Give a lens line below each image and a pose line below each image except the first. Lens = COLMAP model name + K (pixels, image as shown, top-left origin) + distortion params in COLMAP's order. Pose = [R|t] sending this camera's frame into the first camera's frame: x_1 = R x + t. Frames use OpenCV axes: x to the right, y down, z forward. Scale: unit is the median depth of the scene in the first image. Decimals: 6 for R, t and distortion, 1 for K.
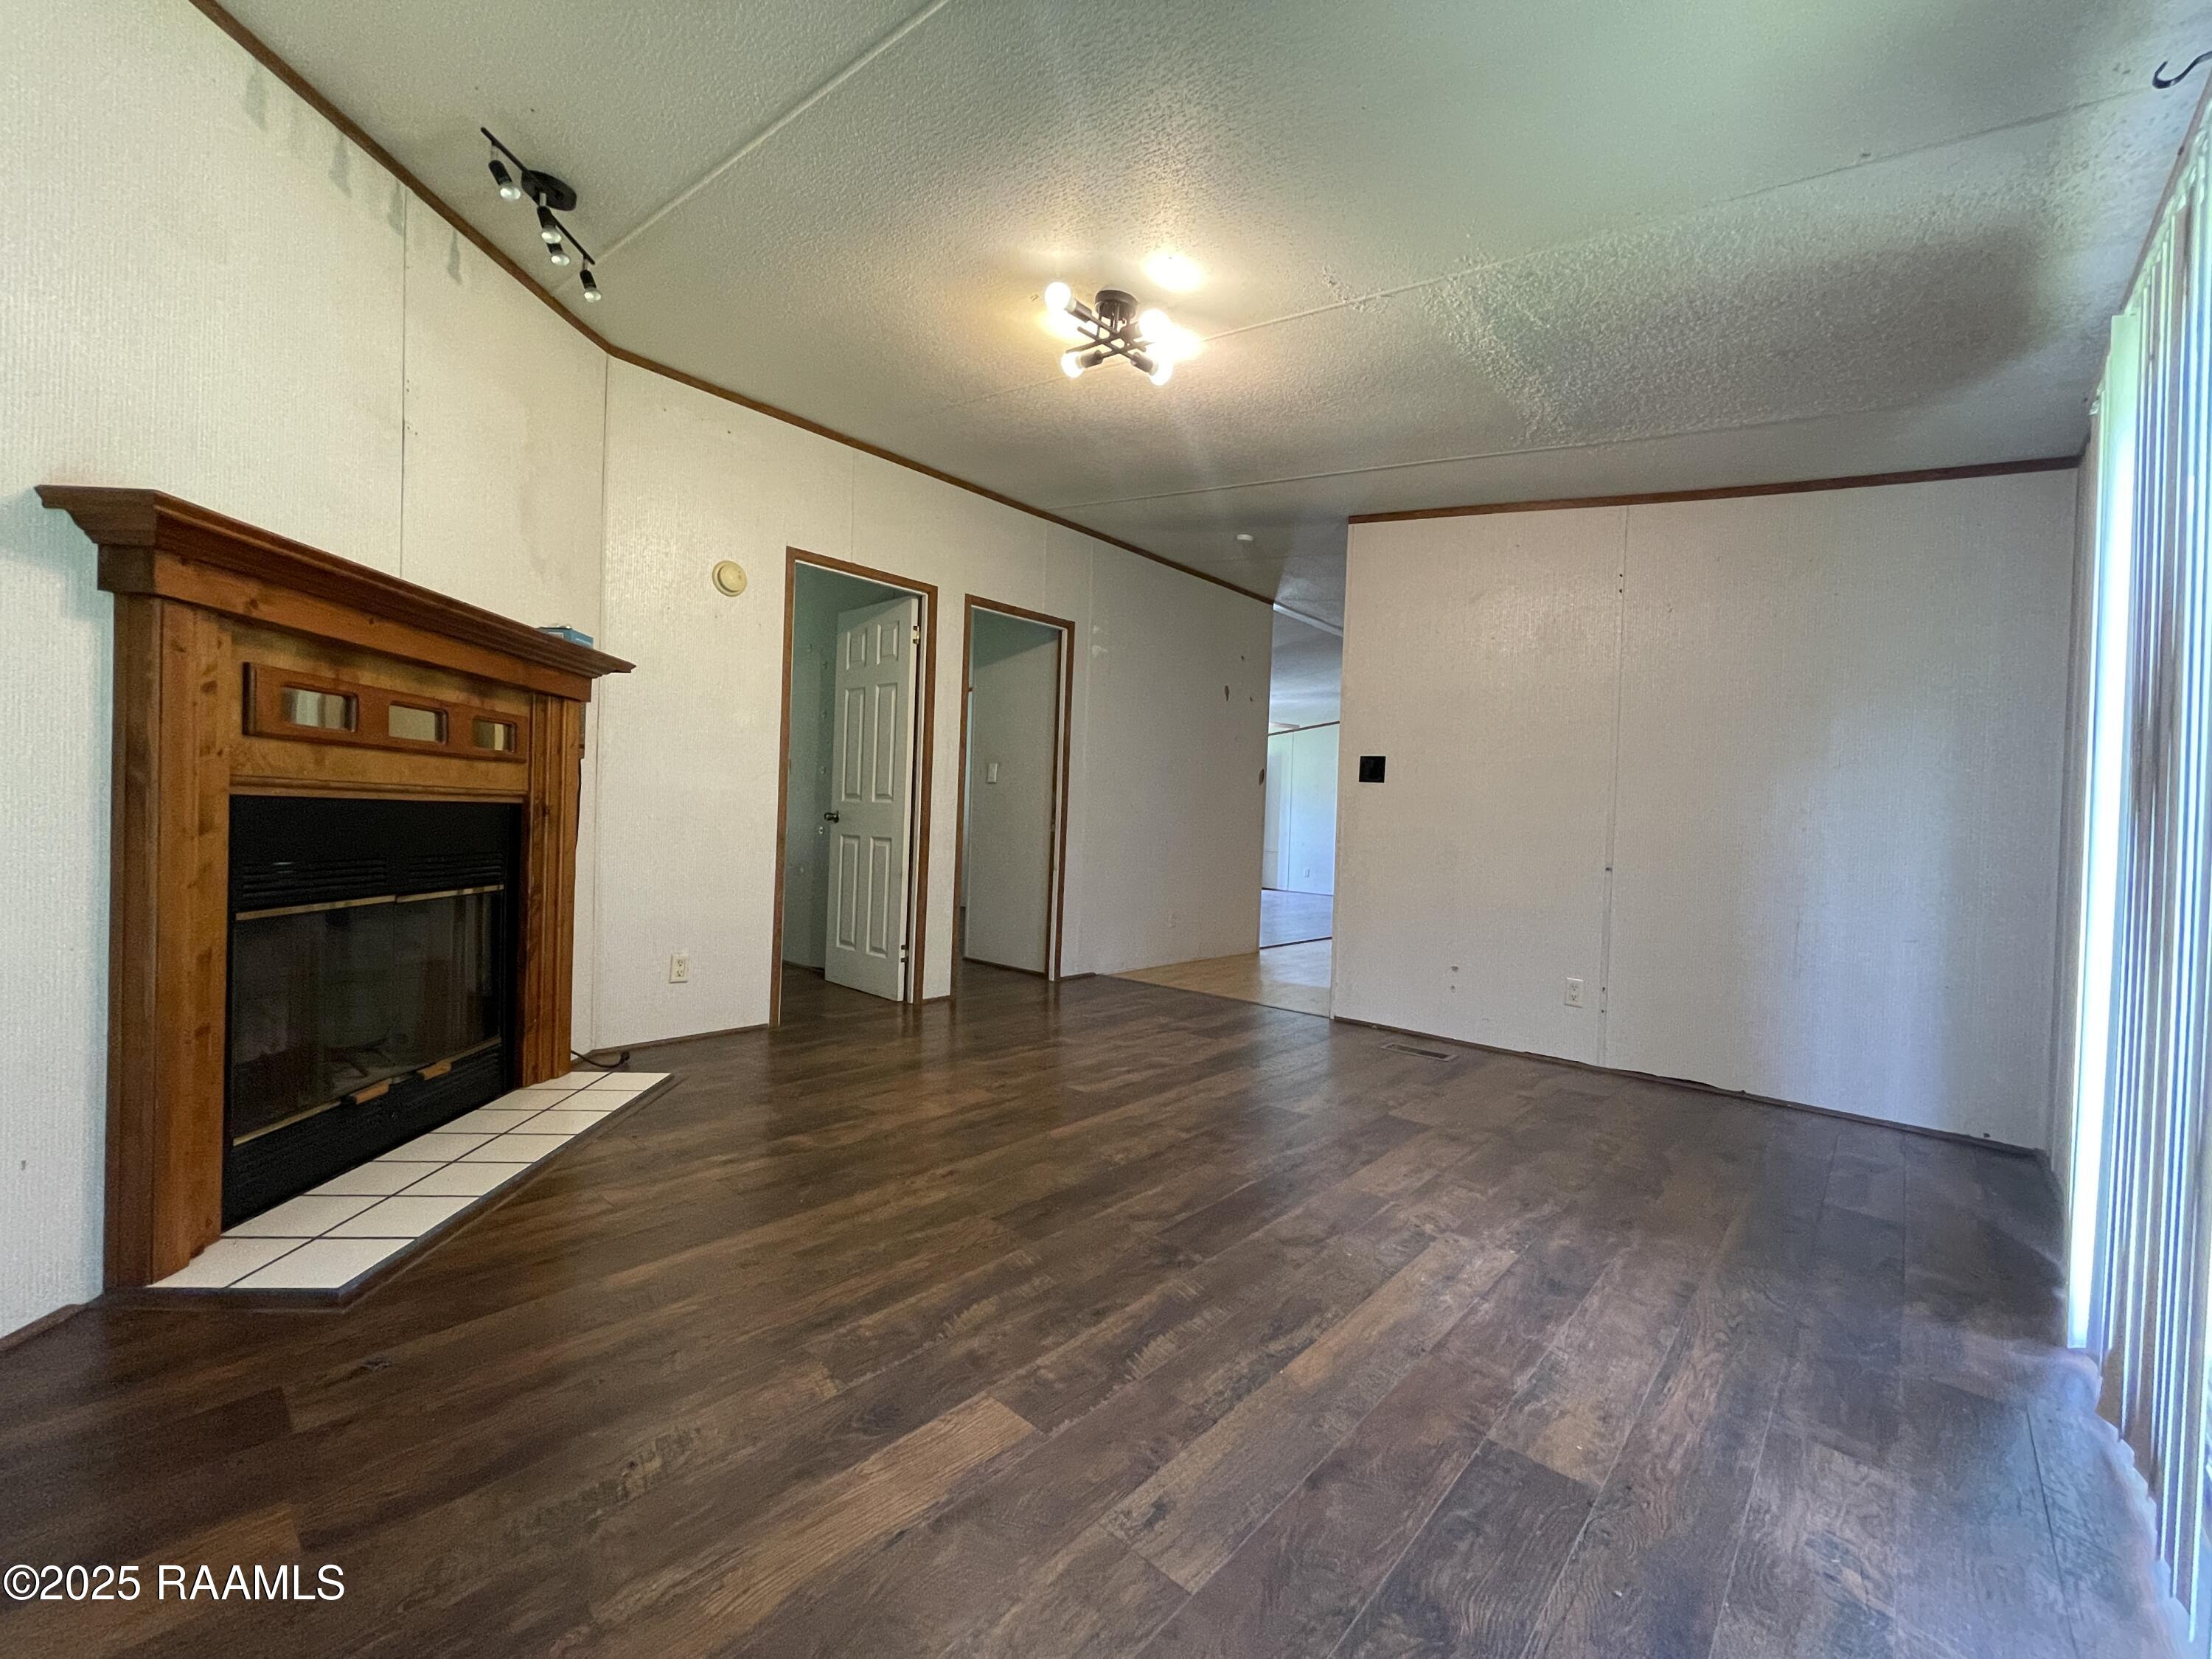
lens RADIAL K [[892.9, 0, 1101.3], [0, 892.9, 822.4], [0, 0, 1]] dist [-0.003061, 0.000644]
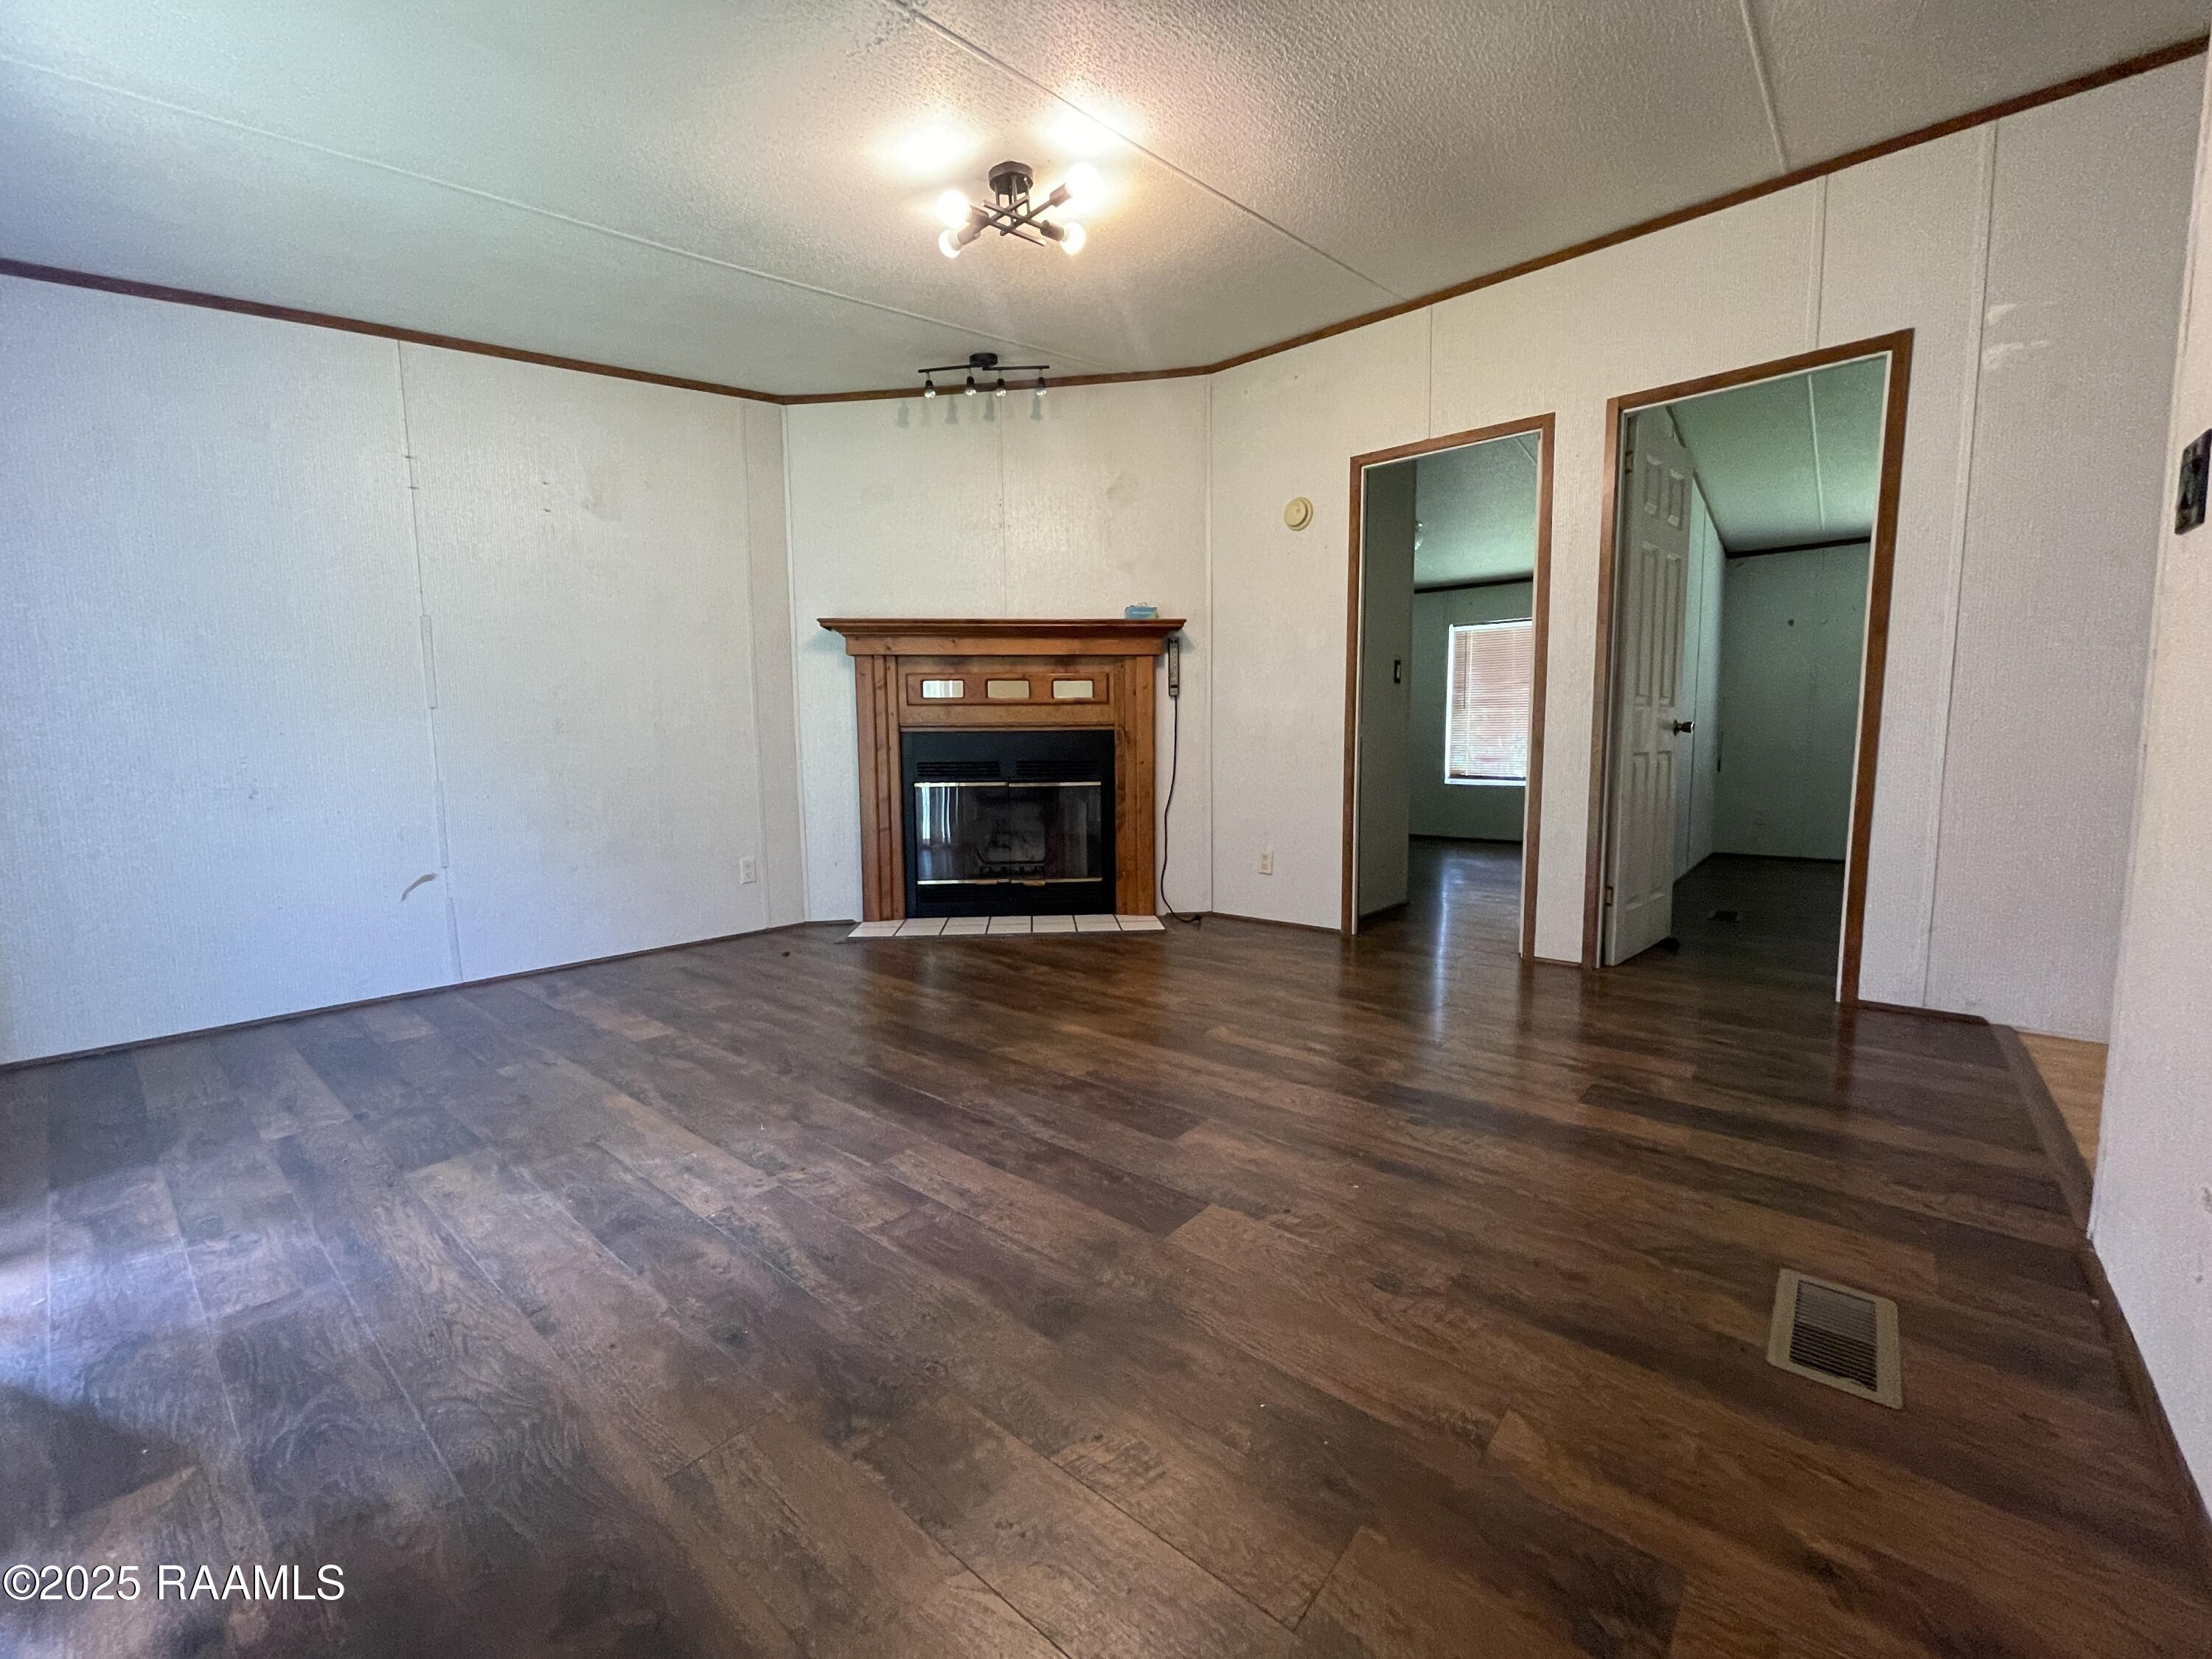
lens RADIAL K [[892.9, 0, 1105.4], [0, 892.9, 830.7], [0, 0, 1]] dist [-0.003061, 0.000644]
pose [[0.037387, 0.066758, -0.997069, 1.351582], [0.009541, 0.997697, 0.067158, 0.073035], [0.999255, -0.012024, 0.036664, 1.411287]]
